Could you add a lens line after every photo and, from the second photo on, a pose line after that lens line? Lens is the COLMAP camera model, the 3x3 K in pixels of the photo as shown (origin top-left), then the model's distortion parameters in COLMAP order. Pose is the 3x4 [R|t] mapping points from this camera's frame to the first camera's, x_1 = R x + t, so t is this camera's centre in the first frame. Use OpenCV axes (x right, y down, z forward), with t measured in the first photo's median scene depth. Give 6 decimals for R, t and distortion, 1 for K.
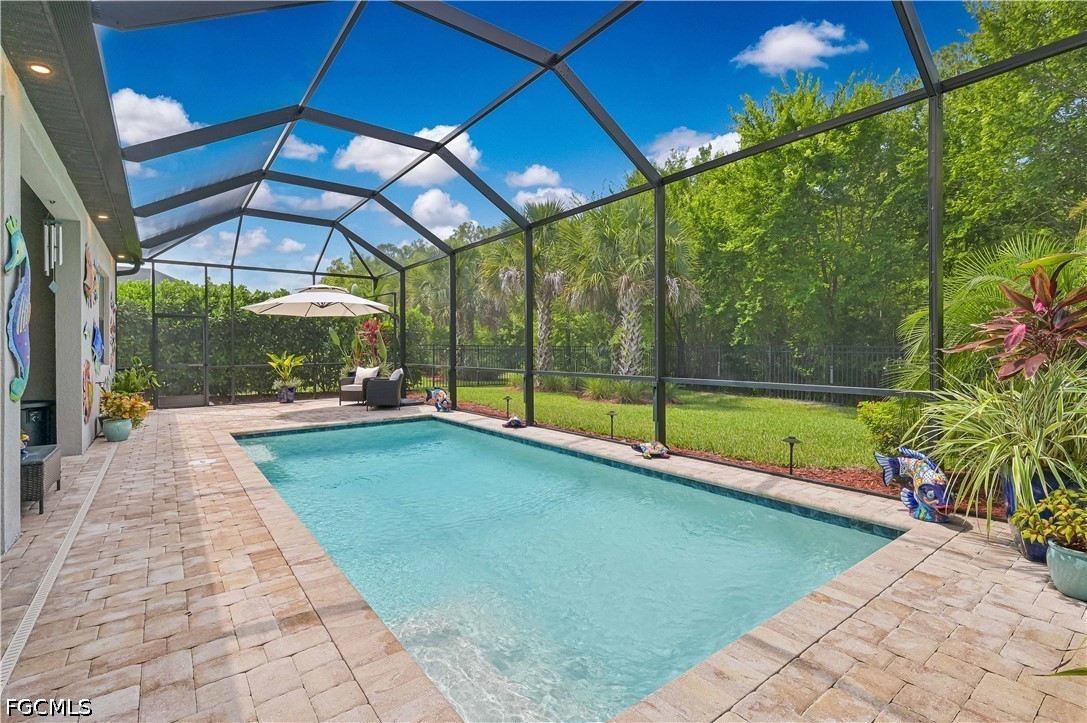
lens RADIAL K [[499.5, 0, 542.1], [0, 499.5, 350.1], [0, 0, 1]] dist [0.002565, -0.000206]
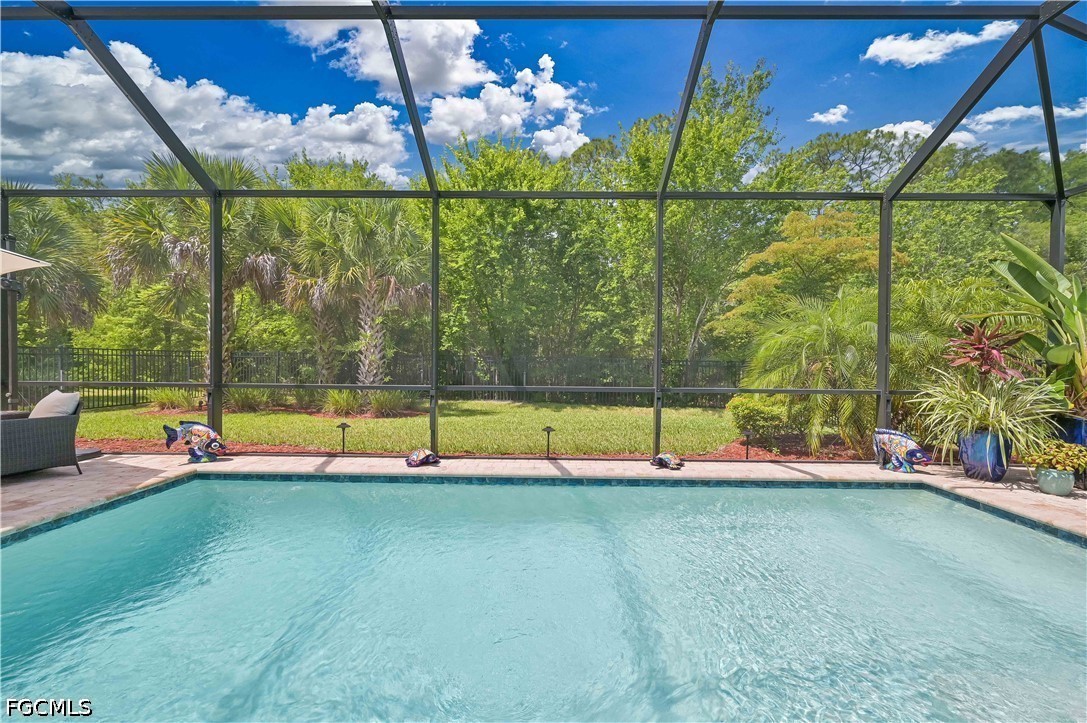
lens RADIAL K [[378.9, 0, 546.1], [0, 378.9, 372.9], [0, 0, 1]] dist [0.001759, 0.000025]
pose [[0.603896, -0.009884, 0.797002, -0.304262], [-0.018018, 0.999498, 0.026047, 0.003937], [-0.796860, -0.030090, 0.603415, 0.425462]]
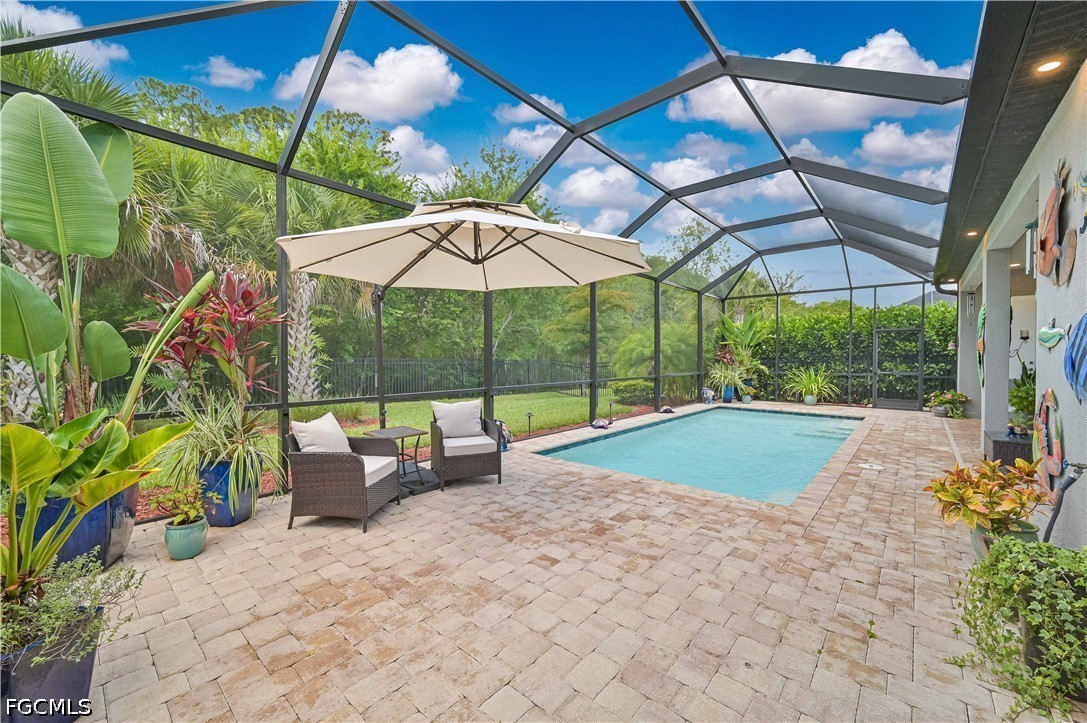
lens RADIAL K [[434.2, 0, 539.2], [0, 434.2, 362.2], [0, 0, 1]] dist [0.001373, 0.000279]
pose [[-0.203285, -0.008506, 0.979083, -1.007627], [0.004360, 0.999944, 0.009592, -0.017806], [-0.979110, 0.006219, -0.203237, 1.375253]]
